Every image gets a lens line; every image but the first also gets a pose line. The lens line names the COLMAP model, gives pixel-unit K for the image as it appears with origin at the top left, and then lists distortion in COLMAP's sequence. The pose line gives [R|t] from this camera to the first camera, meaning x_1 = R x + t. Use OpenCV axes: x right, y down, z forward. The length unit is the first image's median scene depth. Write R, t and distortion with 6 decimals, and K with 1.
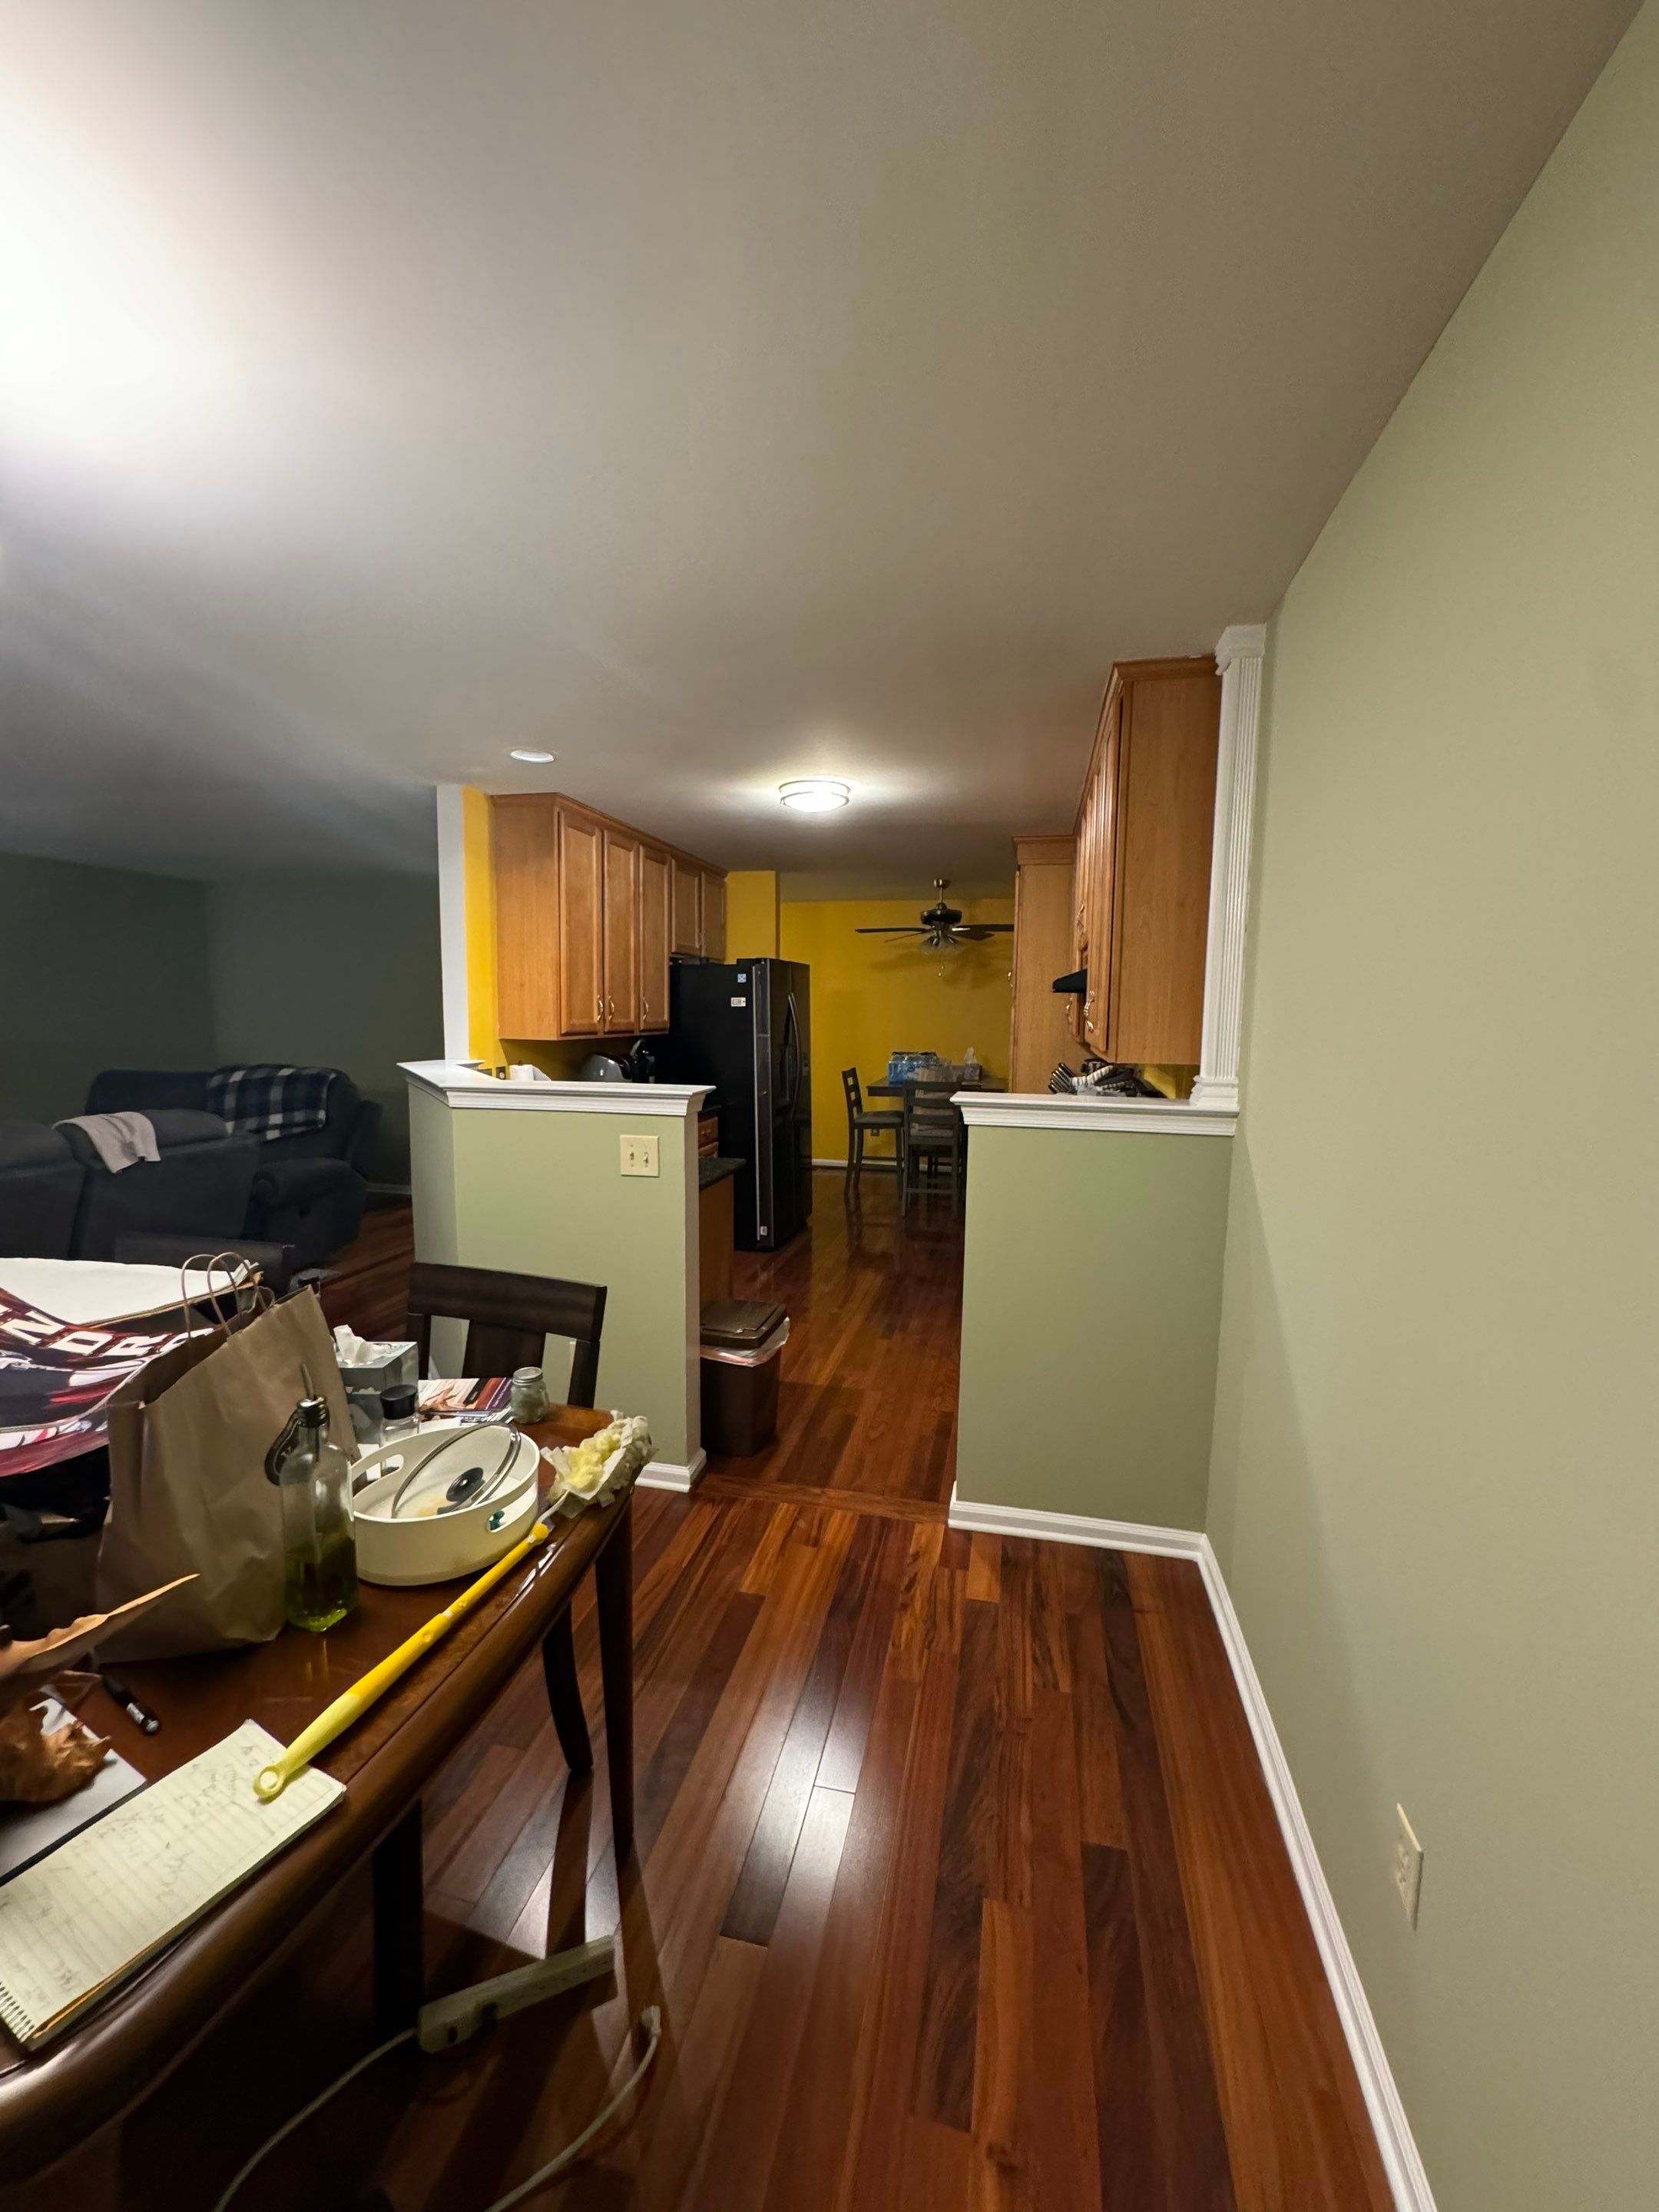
lens RADIAL K [[881.2, 0, 828.1], [0, 881.2, 1100.2], [0, 0, 1]] dist [-0.002050, -0.000145]
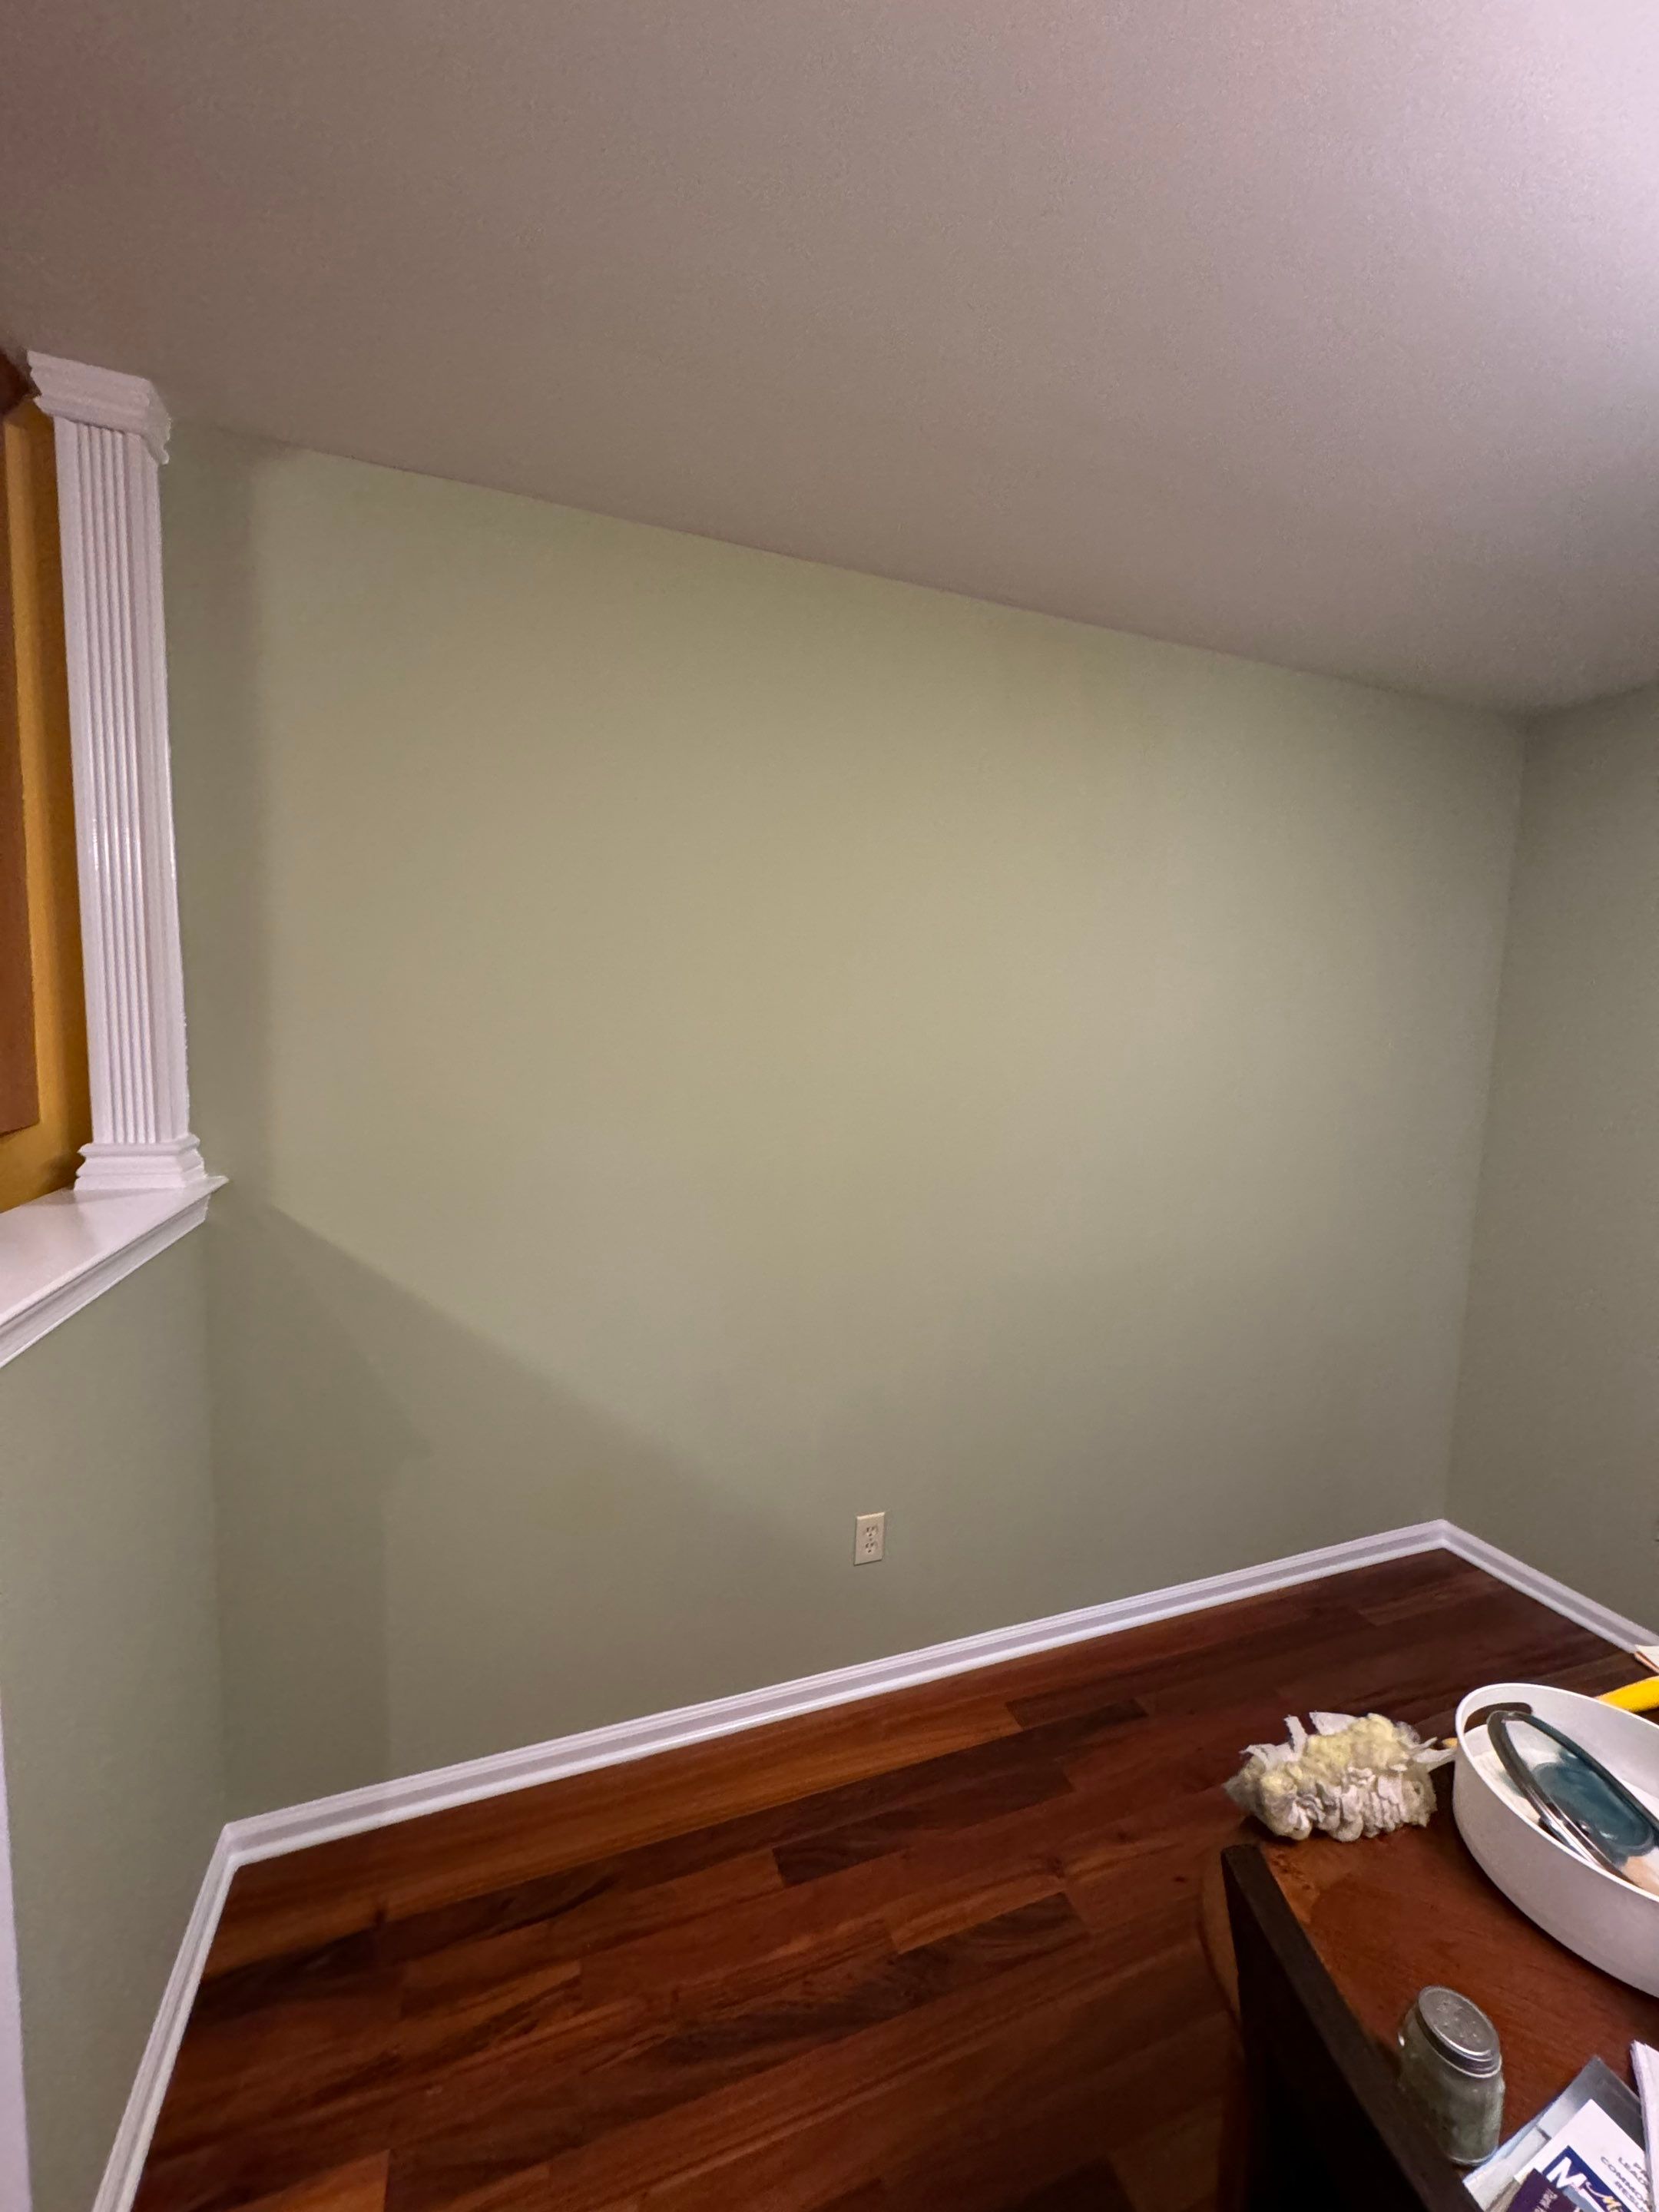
lens RADIAL K [[881.2, 0, 828.3], [0, 881.2, 1110.0], [0, 0, 1]] dist [-0.002050, -0.000145]
pose [[-0.550967, -0.108424, 0.827453, -0.414575], [0.057734, 0.984196, 0.167405, -0.158503], [-0.832527, 0.140006, -0.536000, 1.236735]]
